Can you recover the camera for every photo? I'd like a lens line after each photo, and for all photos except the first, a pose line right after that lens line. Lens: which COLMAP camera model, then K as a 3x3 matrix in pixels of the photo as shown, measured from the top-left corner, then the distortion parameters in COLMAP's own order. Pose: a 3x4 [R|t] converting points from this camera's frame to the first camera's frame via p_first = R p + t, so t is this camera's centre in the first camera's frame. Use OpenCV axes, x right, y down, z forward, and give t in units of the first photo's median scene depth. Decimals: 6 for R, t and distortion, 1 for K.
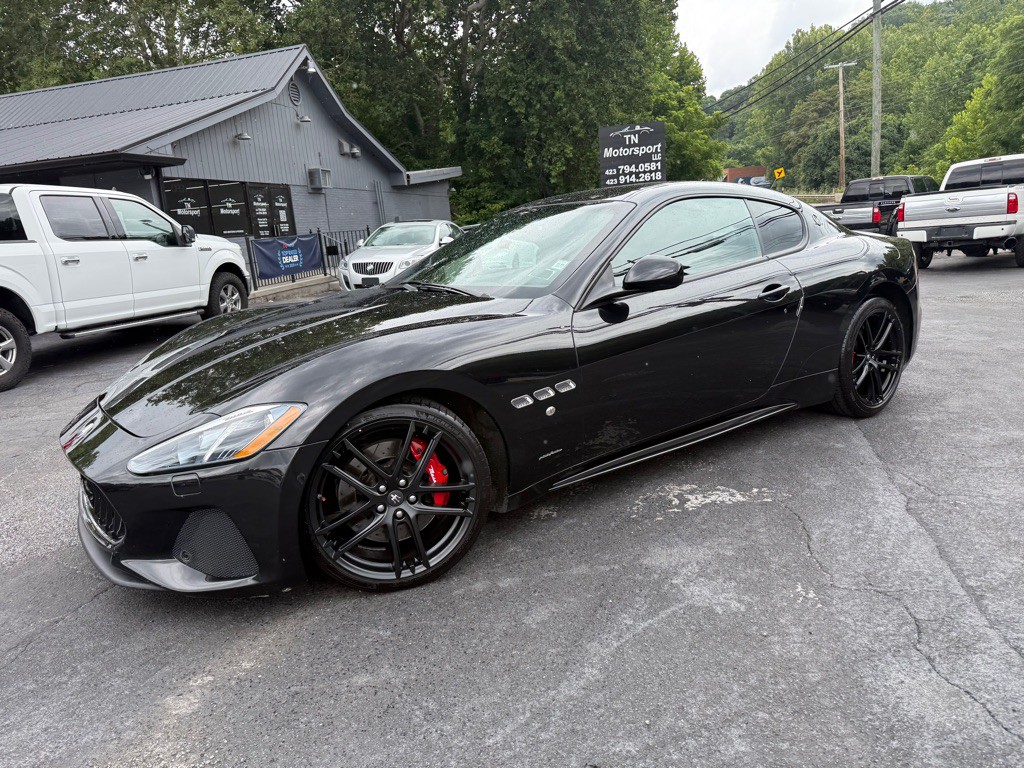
lens RADIAL K [[723.1, 0, 523.4], [0, 723.1, 364.3], [0, 0, 1]] dist [0.039345, -0.050373]
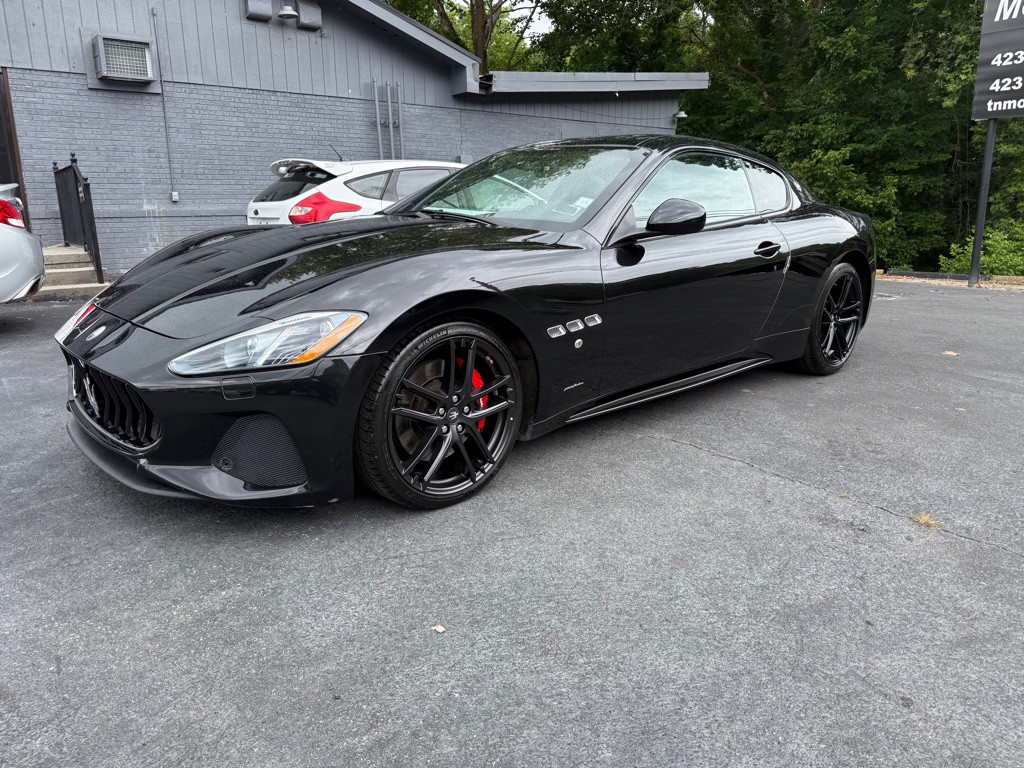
lens RADIAL K [[727.2, 0, 516.2], [0, 727.2, 368.4], [0, 0, 1]] dist [0.017153, -0.022132]
pose [[0.990152, 0.052655, 0.129713, -0.117429], [-0.059106, 0.997173, 0.046398, 0.037608], [-0.126903, -0.053608, 0.990465, -0.000480]]
